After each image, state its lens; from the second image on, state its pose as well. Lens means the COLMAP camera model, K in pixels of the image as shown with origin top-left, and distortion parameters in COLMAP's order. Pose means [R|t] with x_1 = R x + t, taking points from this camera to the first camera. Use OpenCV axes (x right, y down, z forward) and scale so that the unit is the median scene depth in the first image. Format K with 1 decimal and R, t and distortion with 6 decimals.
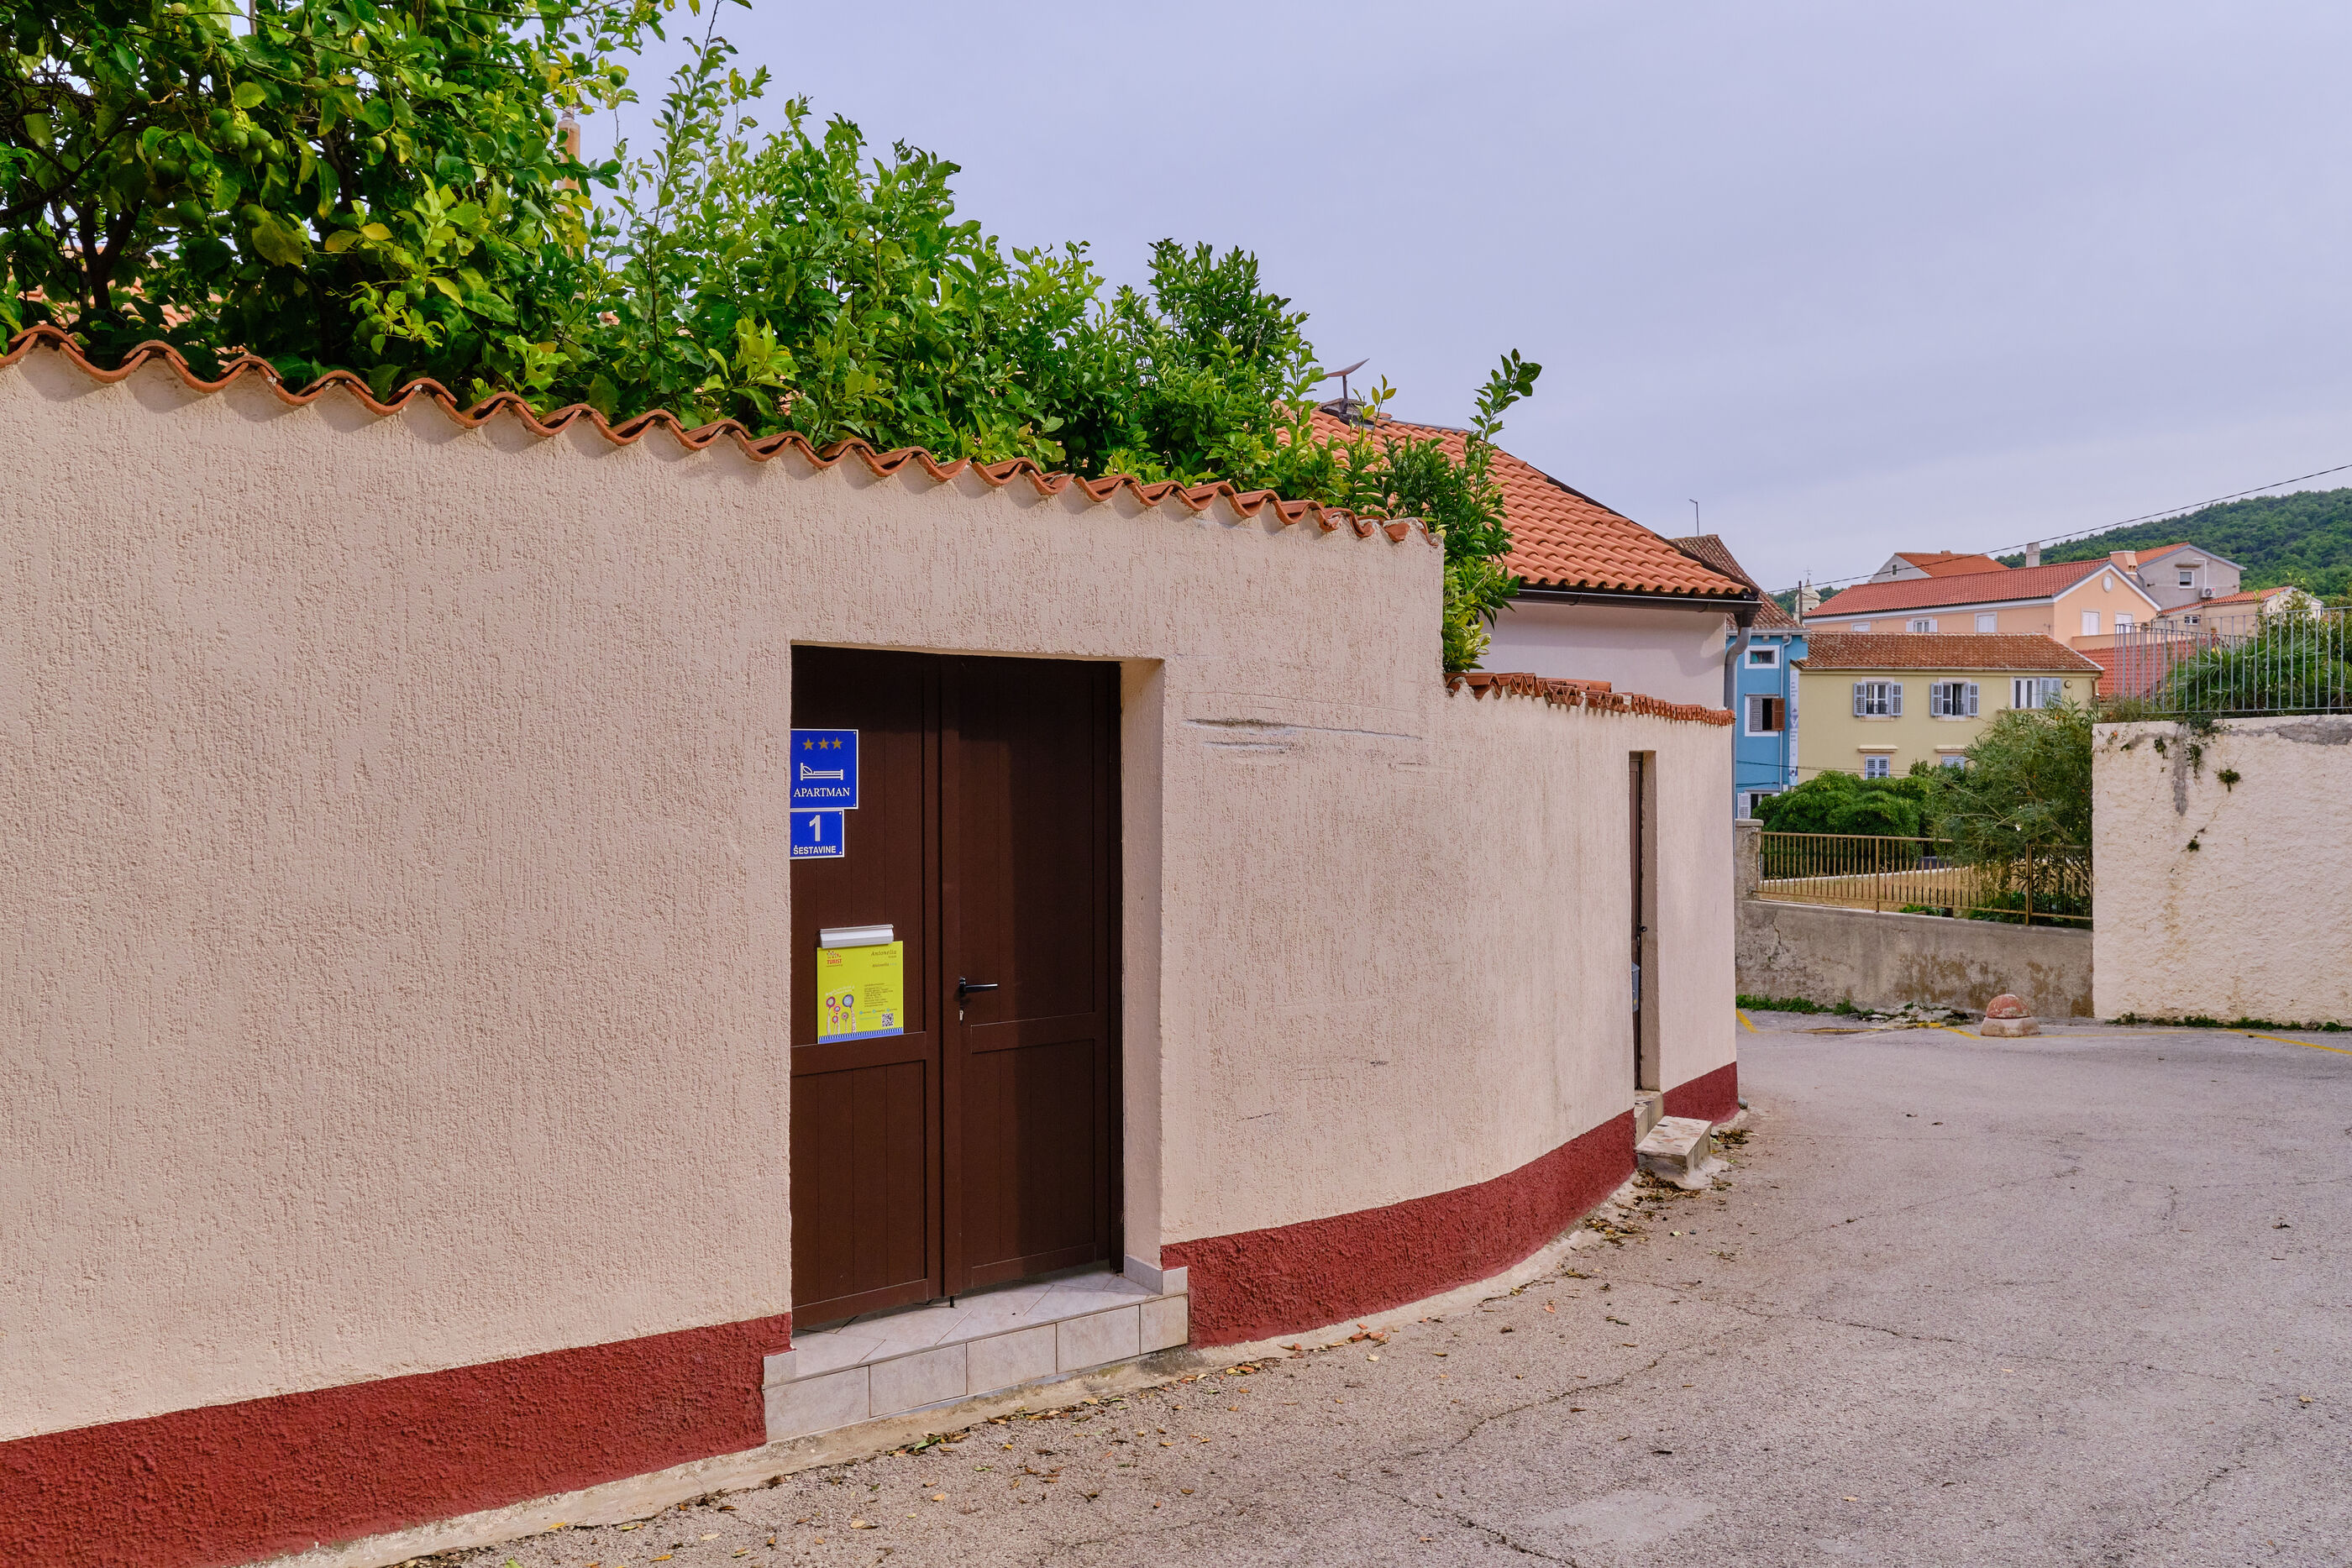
lens RADIAL K [[1593.0, 0, 1176.0], [0, 1593.0, 784.0], [0, 0, 1]] dist [-0.005026, -0.001482]
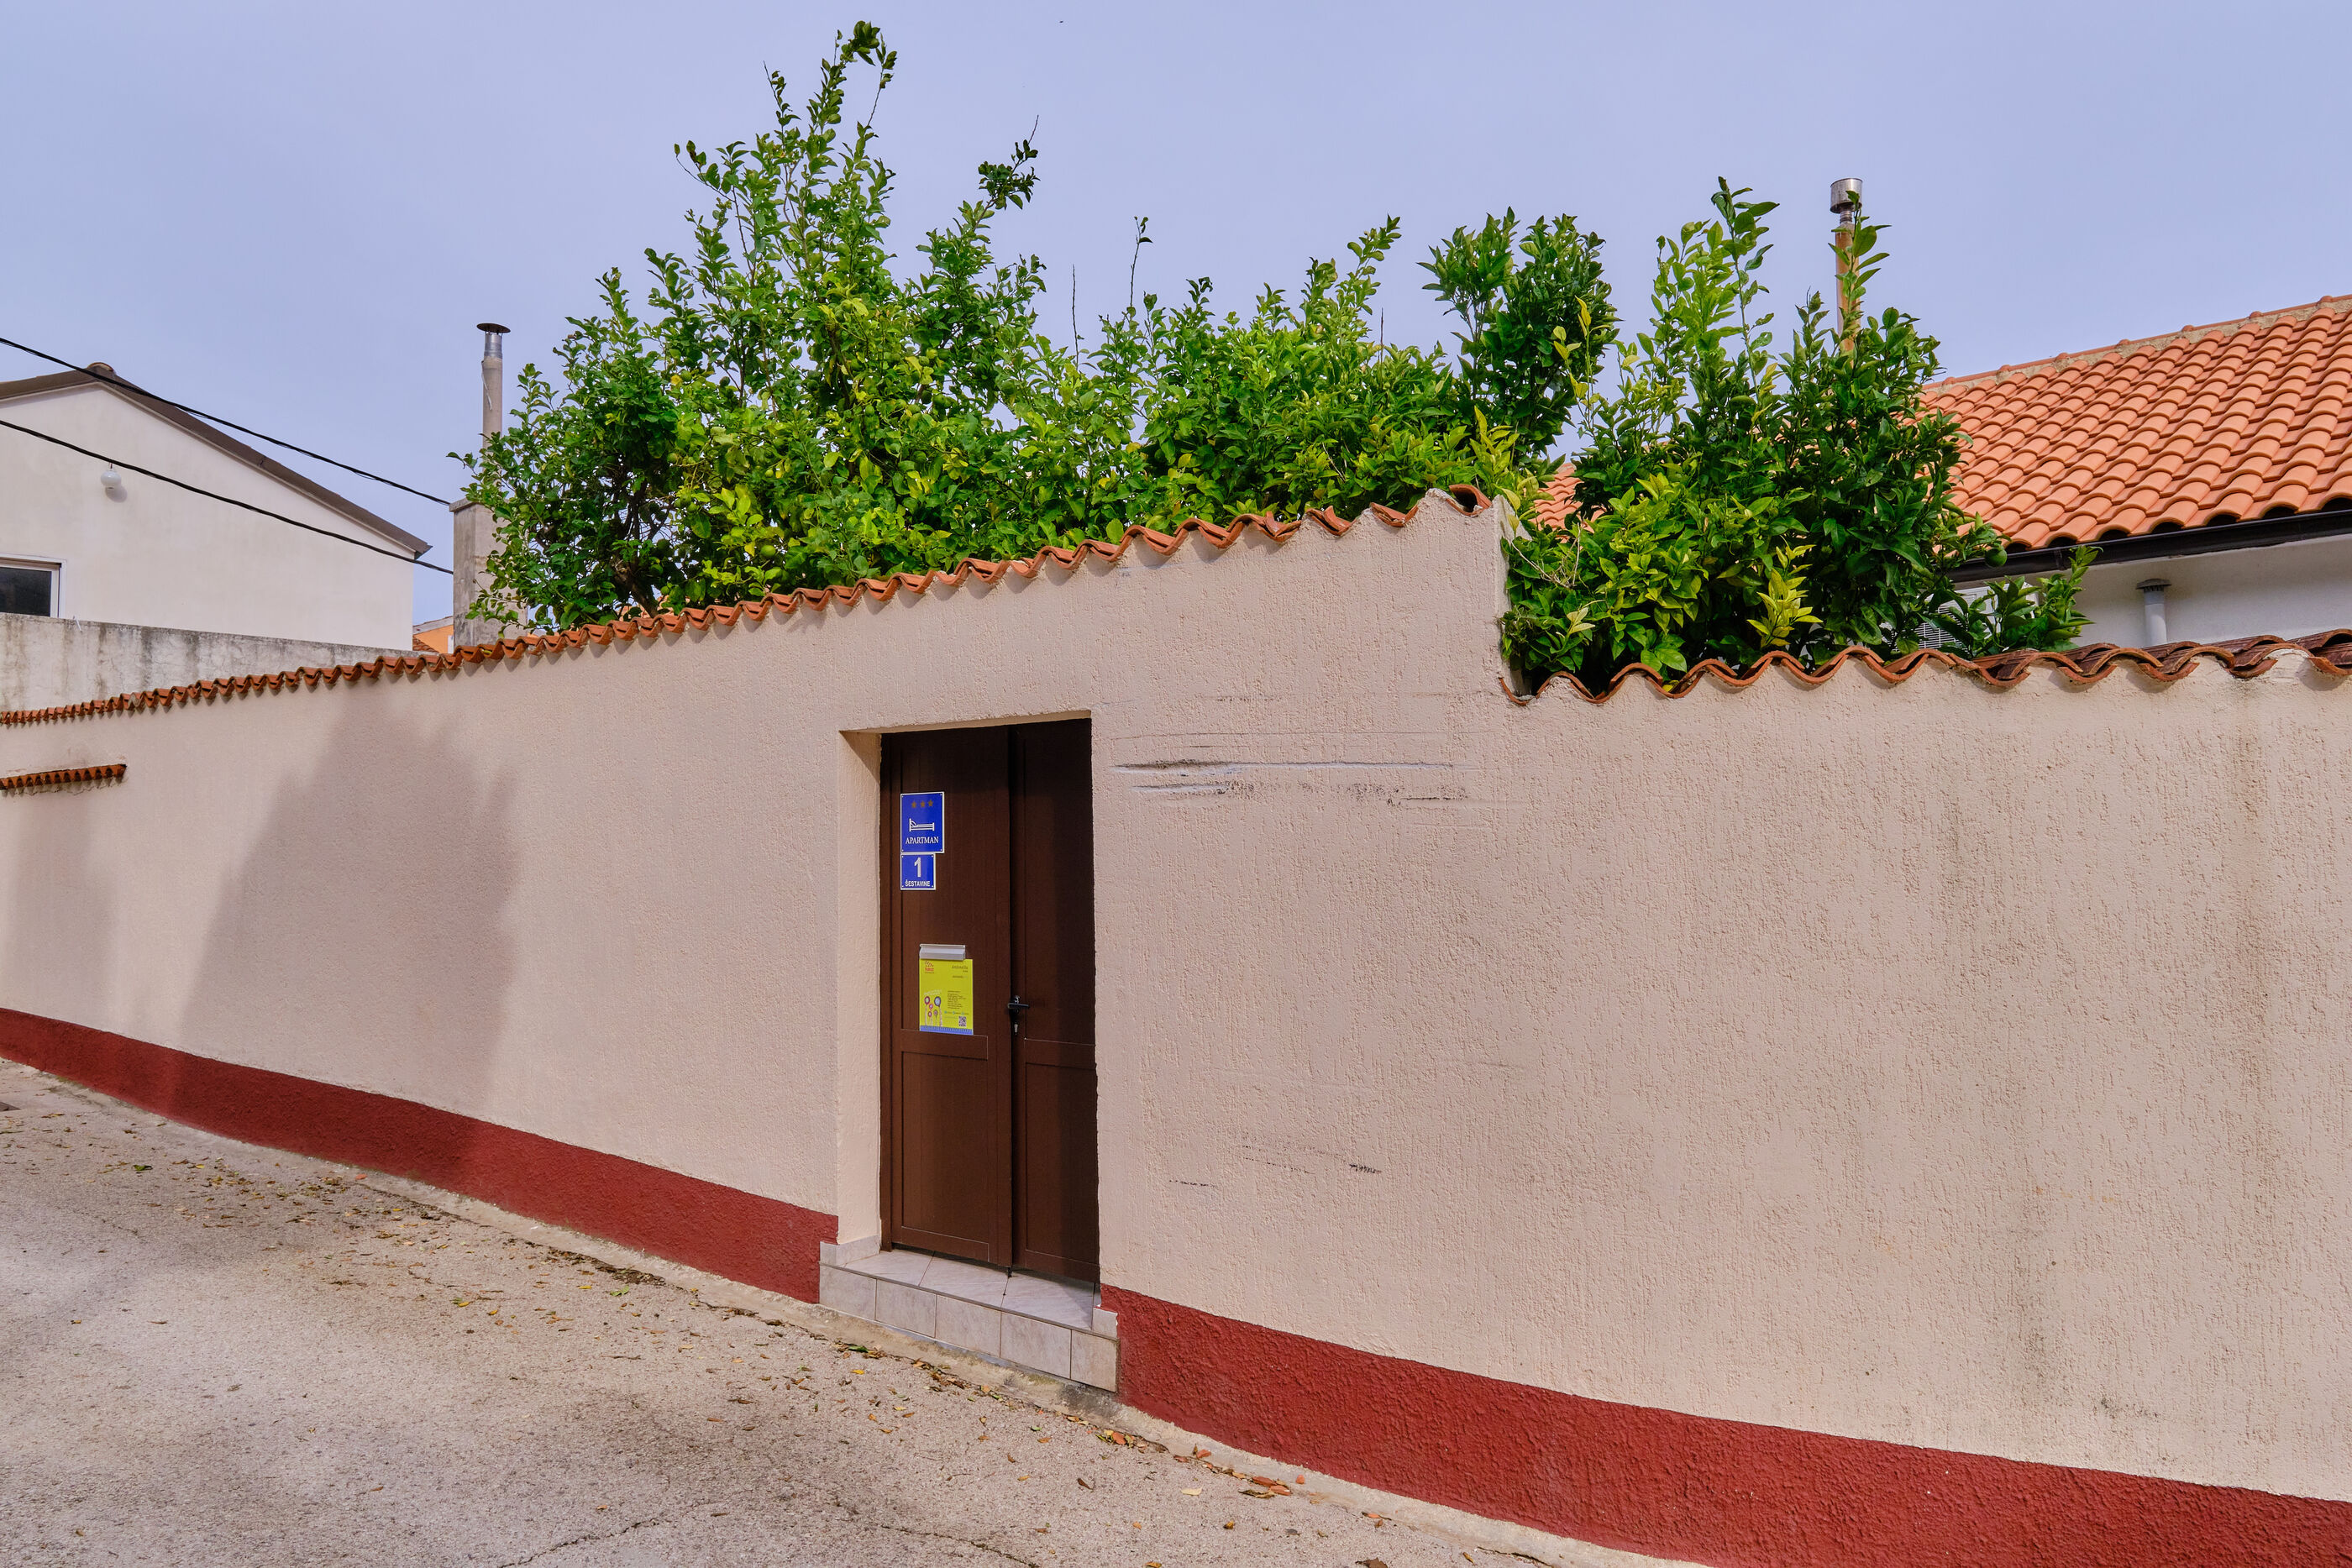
lens RADIAL K [[1414.0, 0, 1176.0], [0, 1414.0, 784.0], [0, 0, 1]] dist [0.002651, 0.000213]
pose [[0.313524, -0.054999, -0.947986, 0.935315], [-0.002734, 0.998265, -0.058820, 0.026258], [0.949576, 0.021033, 0.312830, 0.803708]]
